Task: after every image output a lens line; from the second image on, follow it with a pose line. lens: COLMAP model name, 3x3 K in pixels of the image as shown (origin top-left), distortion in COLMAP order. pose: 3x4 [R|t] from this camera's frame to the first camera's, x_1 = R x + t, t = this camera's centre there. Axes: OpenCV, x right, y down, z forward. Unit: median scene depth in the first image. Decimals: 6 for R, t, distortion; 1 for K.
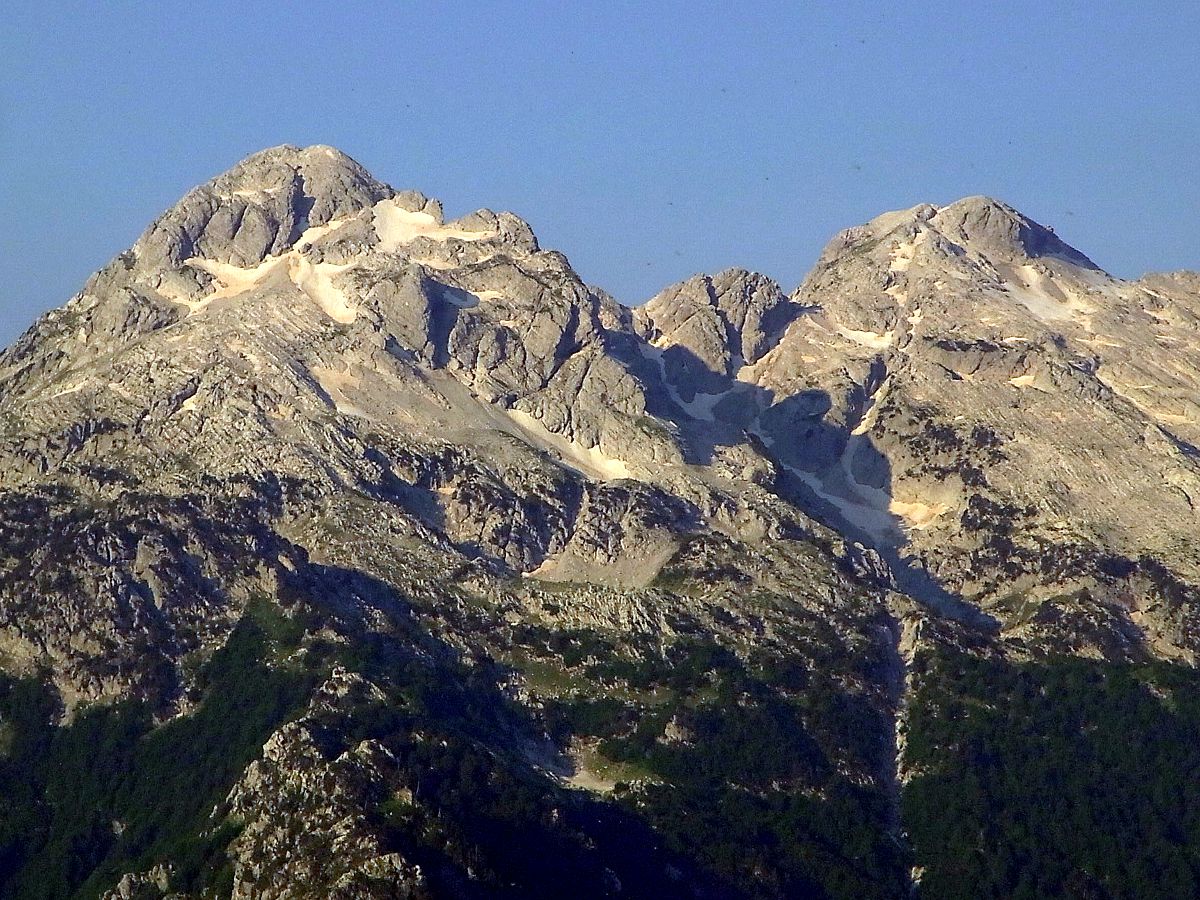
lens RADIAL K [[6250.6, 0, 599.0], [0, 6250.6, 437.9], [0, 0, 1]] dist [1.032730, 0.000000]
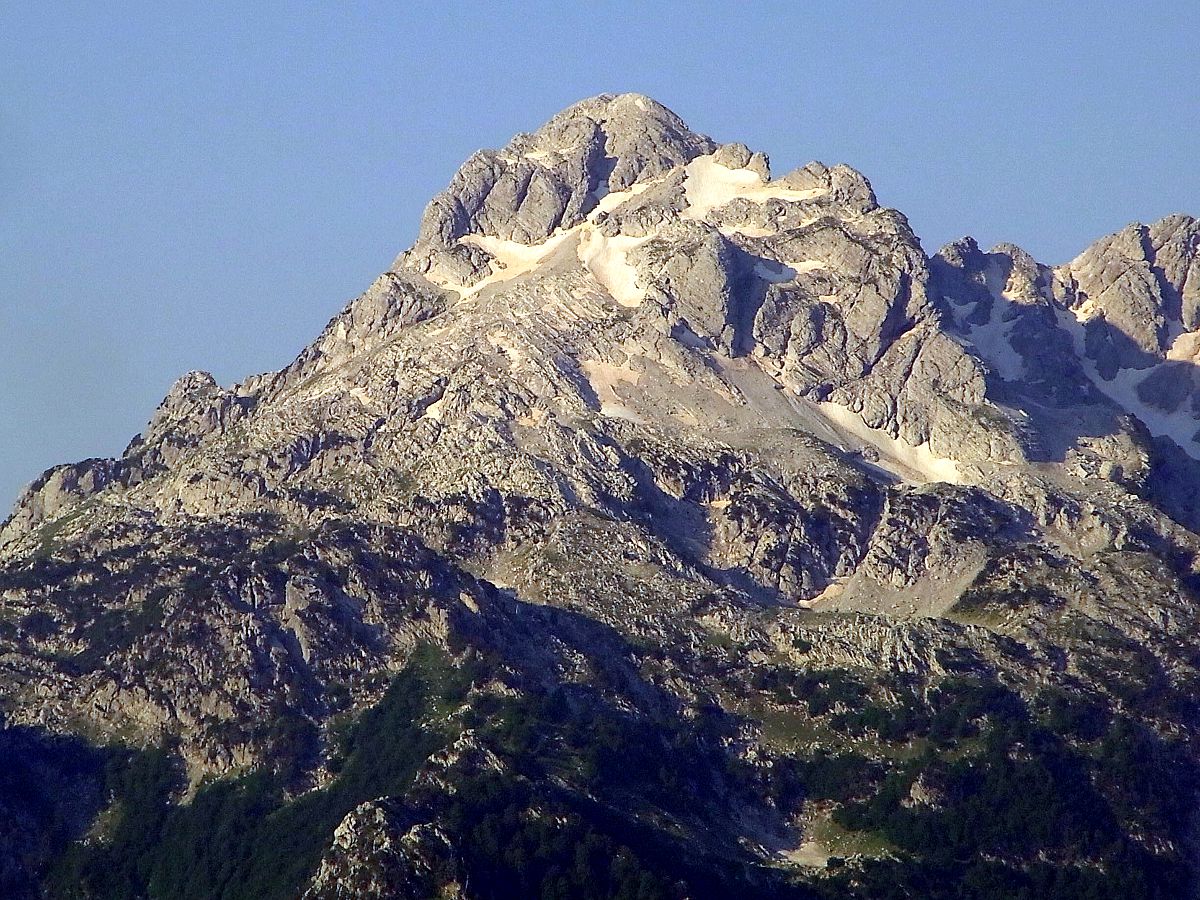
lens RADIAL K [[7304.6, 0, 567.2], [0, 7304.6, 441.6], [0, 0, 1]] dist [1.520657, 0.000000]
pose [[0.988829, -0.033378, -0.145269, 0.098595], [0.034461, 0.999394, 0.004942, -0.005581], [0.145016, -0.009893, 0.989380, 0.024820]]
